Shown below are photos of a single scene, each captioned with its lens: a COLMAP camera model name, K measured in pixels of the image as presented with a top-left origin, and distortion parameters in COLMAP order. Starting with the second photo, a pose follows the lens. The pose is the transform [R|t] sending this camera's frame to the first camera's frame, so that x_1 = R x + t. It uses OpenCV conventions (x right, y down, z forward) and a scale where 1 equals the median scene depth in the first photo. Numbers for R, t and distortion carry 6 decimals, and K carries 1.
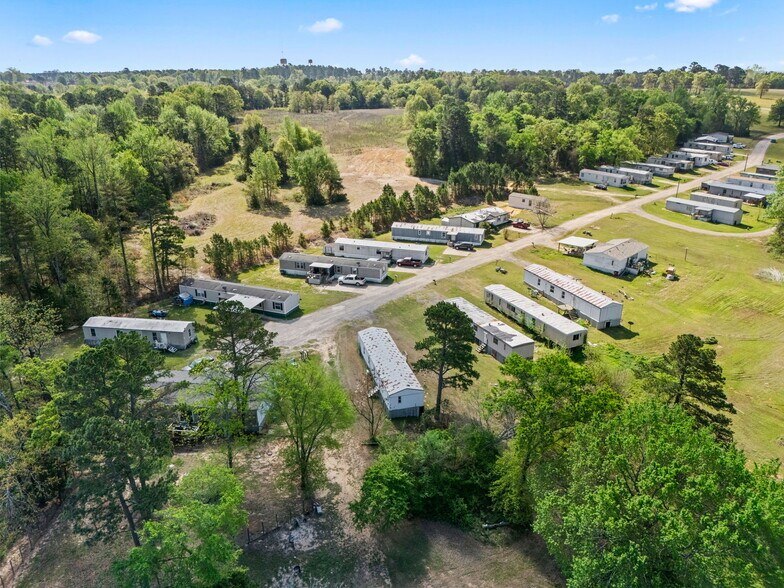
lens RADIAL K [[583.5, 0, 392.0], [0, 583.5, 294.0], [0, 0, 1]] dist [0.093094, -0.112511]
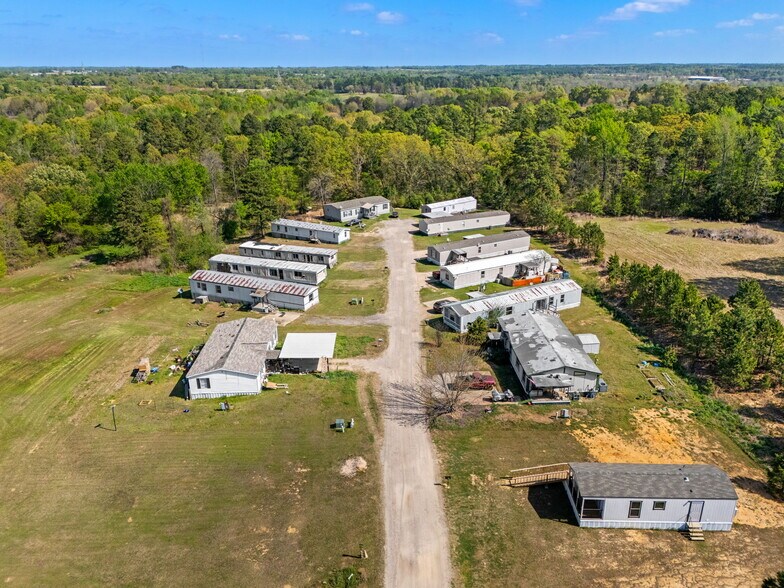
lens RADIAL K [[589.6, 0, 393.7], [0, 589.6, 296.4], [0, 0, 1]] dist [0.093539, -0.110980]
pose [[-0.693693, 0.262907, -0.670575, 0.507894], [-0.247943, 0.786941, 0.565020, -0.376326], [0.676250, 0.558214, -0.480710, 1.060239]]
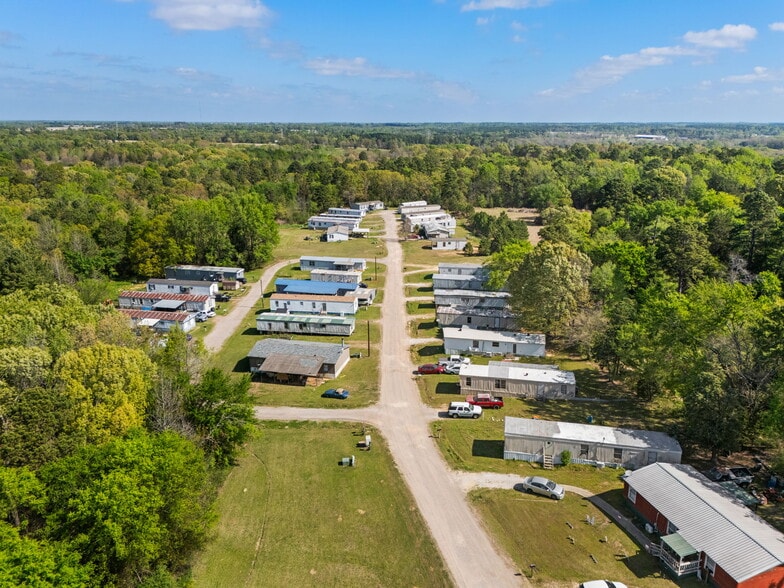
lens RADIAL K [[583.5, 0, 392.0], [0, 583.5, 294.0], [0, 0, 1]] dist [0.093094, -0.112511]
pose [[-0.676743, 0.205791, -0.706872, 1.234029], [-0.260575, 0.831035, 0.491407, -0.655428], [0.688563, 0.516750, -0.508774, 1.664884]]
